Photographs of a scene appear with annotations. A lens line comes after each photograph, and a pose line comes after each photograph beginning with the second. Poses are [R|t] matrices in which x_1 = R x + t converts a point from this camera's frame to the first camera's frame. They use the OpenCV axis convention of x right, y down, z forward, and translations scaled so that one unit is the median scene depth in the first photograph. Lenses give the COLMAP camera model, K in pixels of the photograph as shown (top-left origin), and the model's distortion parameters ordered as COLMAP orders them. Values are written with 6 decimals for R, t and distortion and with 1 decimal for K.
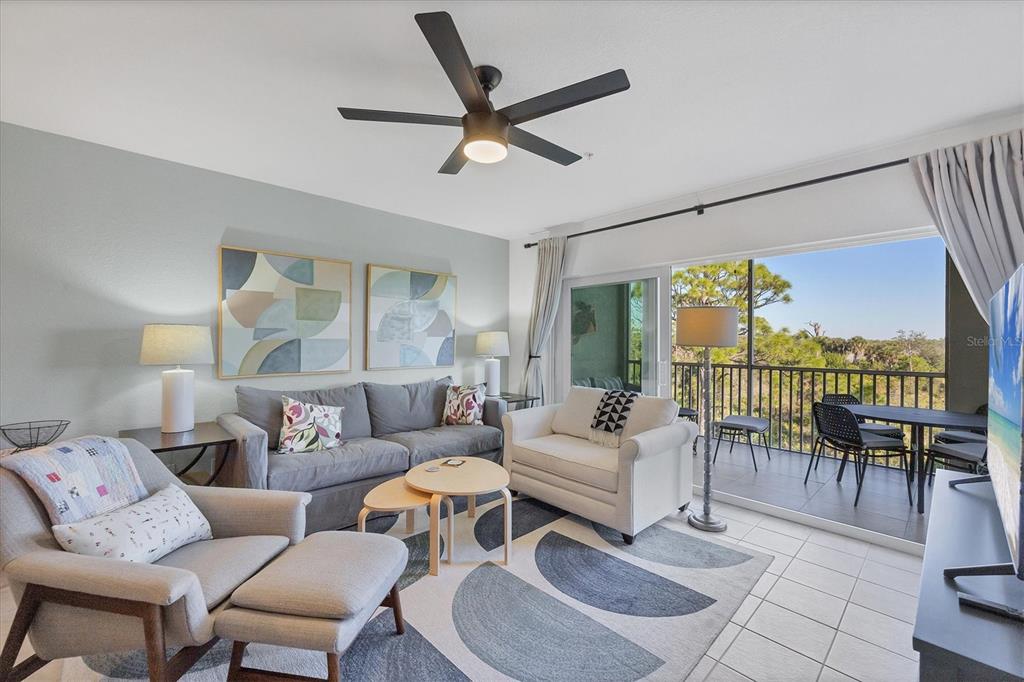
lens RADIAL K [[420.7, 0, 512.3], [0, 420.7, 339.6], [0, 0, 1]] dist [-0.004849, 0.000245]
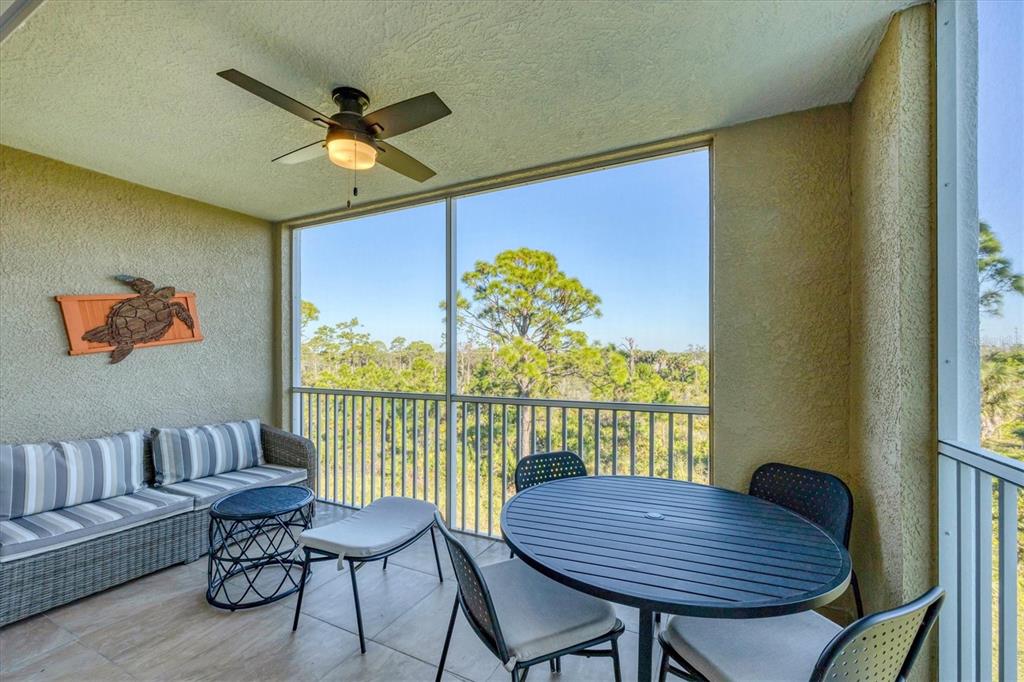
lens RADIAL K [[420.7, 0, 509.9], [0, 420.7, 348.2], [0, 0, 1]] dist [-0.004849, 0.000245]
pose [[0.942399, -0.007549, 0.334406, 0.689956], [0.012998, 0.999817, -0.014060, 0.011792], [-0.334239, 0.017597, 0.942324, 0.647829]]
